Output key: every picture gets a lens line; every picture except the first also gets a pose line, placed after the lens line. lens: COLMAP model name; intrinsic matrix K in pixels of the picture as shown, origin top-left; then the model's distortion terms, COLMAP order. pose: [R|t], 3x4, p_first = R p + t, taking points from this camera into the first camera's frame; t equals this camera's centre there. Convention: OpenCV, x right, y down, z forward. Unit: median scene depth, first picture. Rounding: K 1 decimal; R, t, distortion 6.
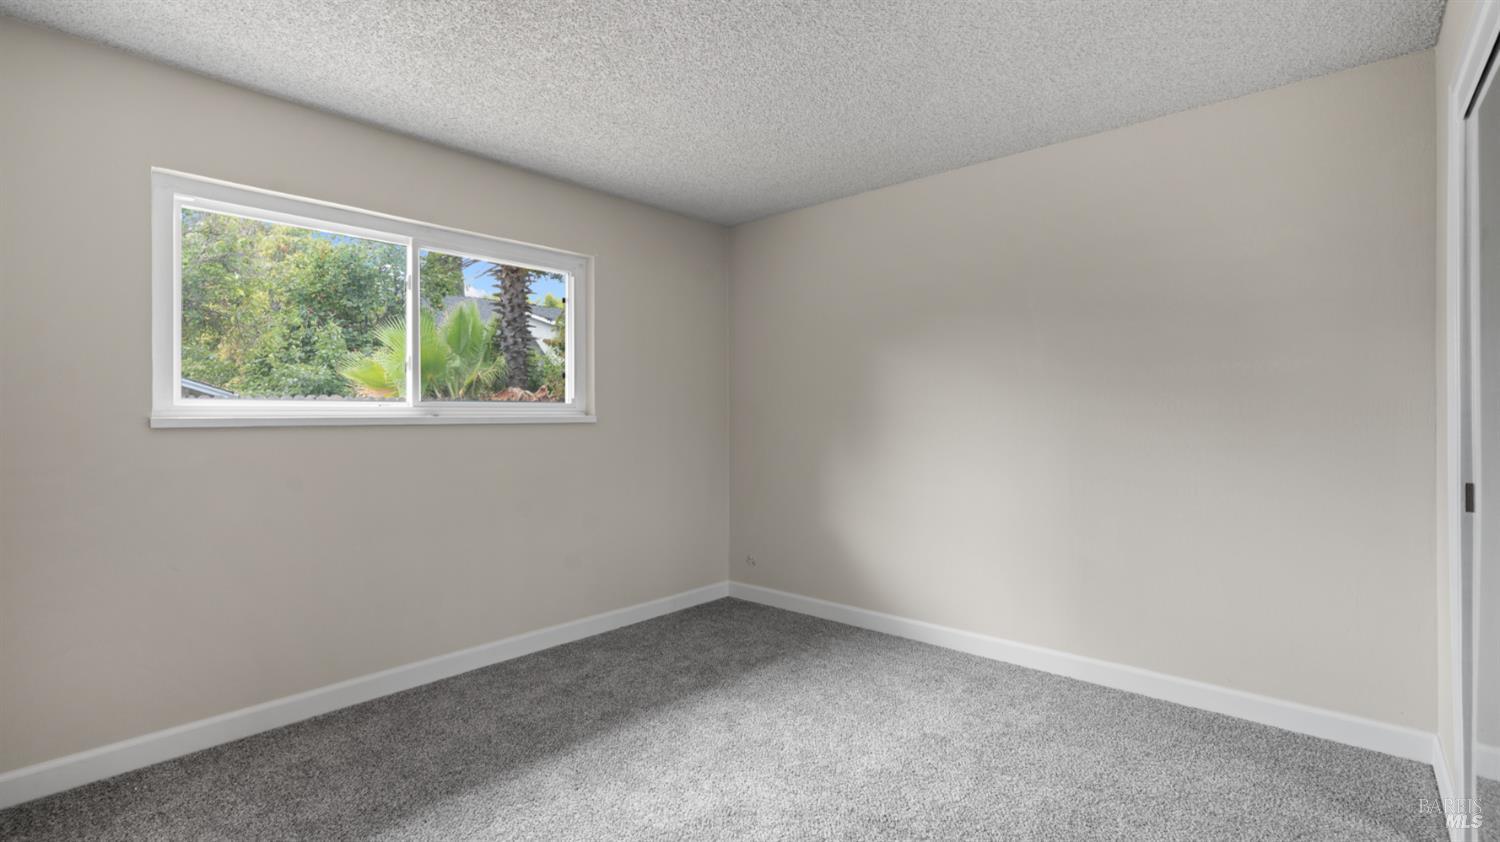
lens RADIAL K [[675.0, 0, 751.3], [0, 675.0, 418.2], [0, 0, 1]] dist [-0.001281, 0.000305]
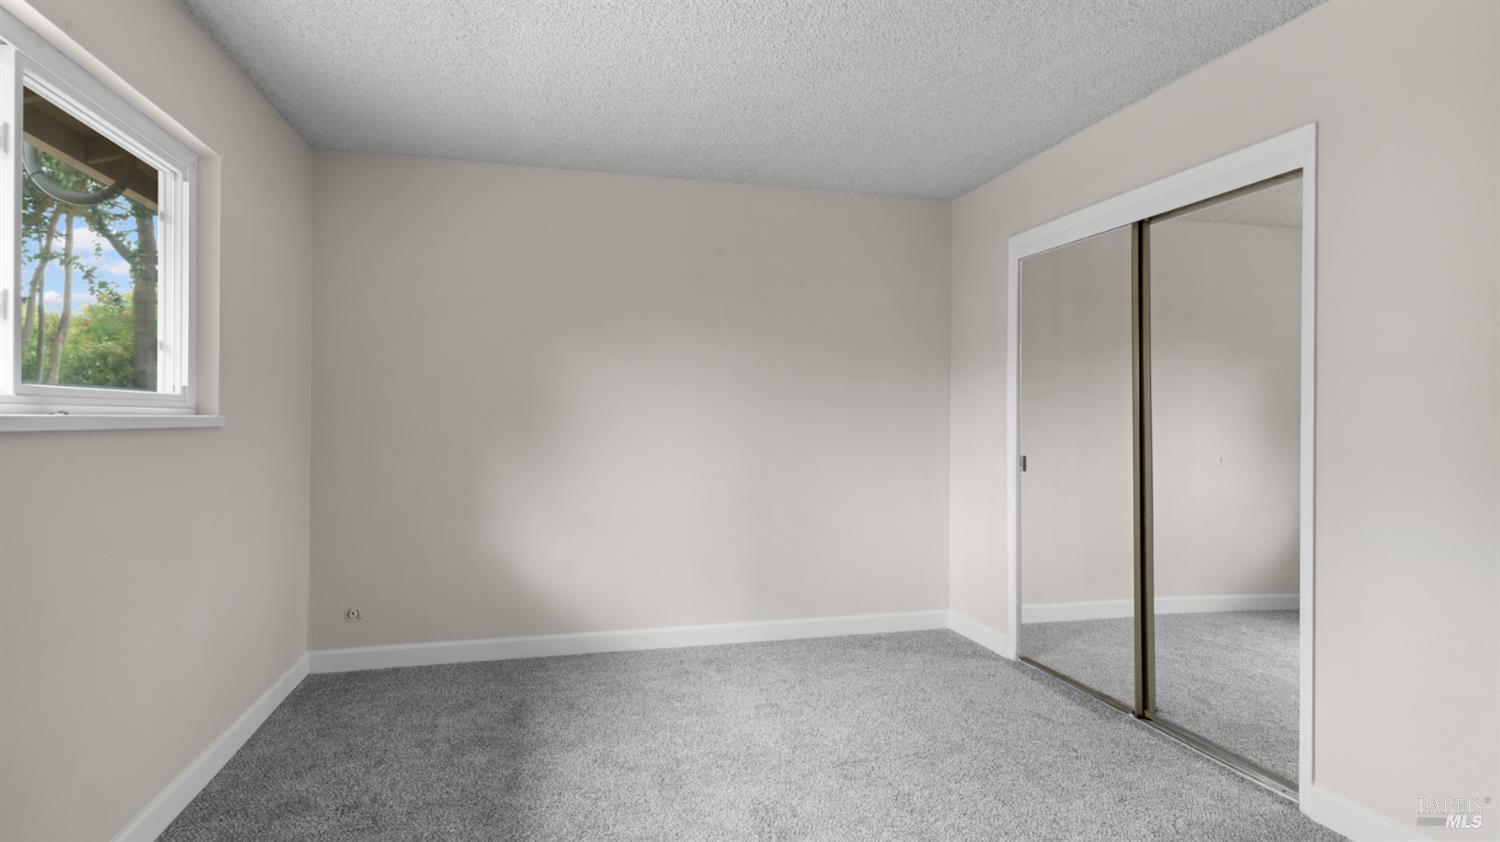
lens RADIAL K [[758.6, 0, 748.5], [0, 758.6, 421.3], [0, 0, 1]] dist [-0.000424, 0.000303]
pose [[0.563442, 0.011056, 0.826082, -0.581056], [-0.000451, 0.999914, -0.013075, 0.011924], [-0.826156, 0.006995, 0.563399, 0.227263]]
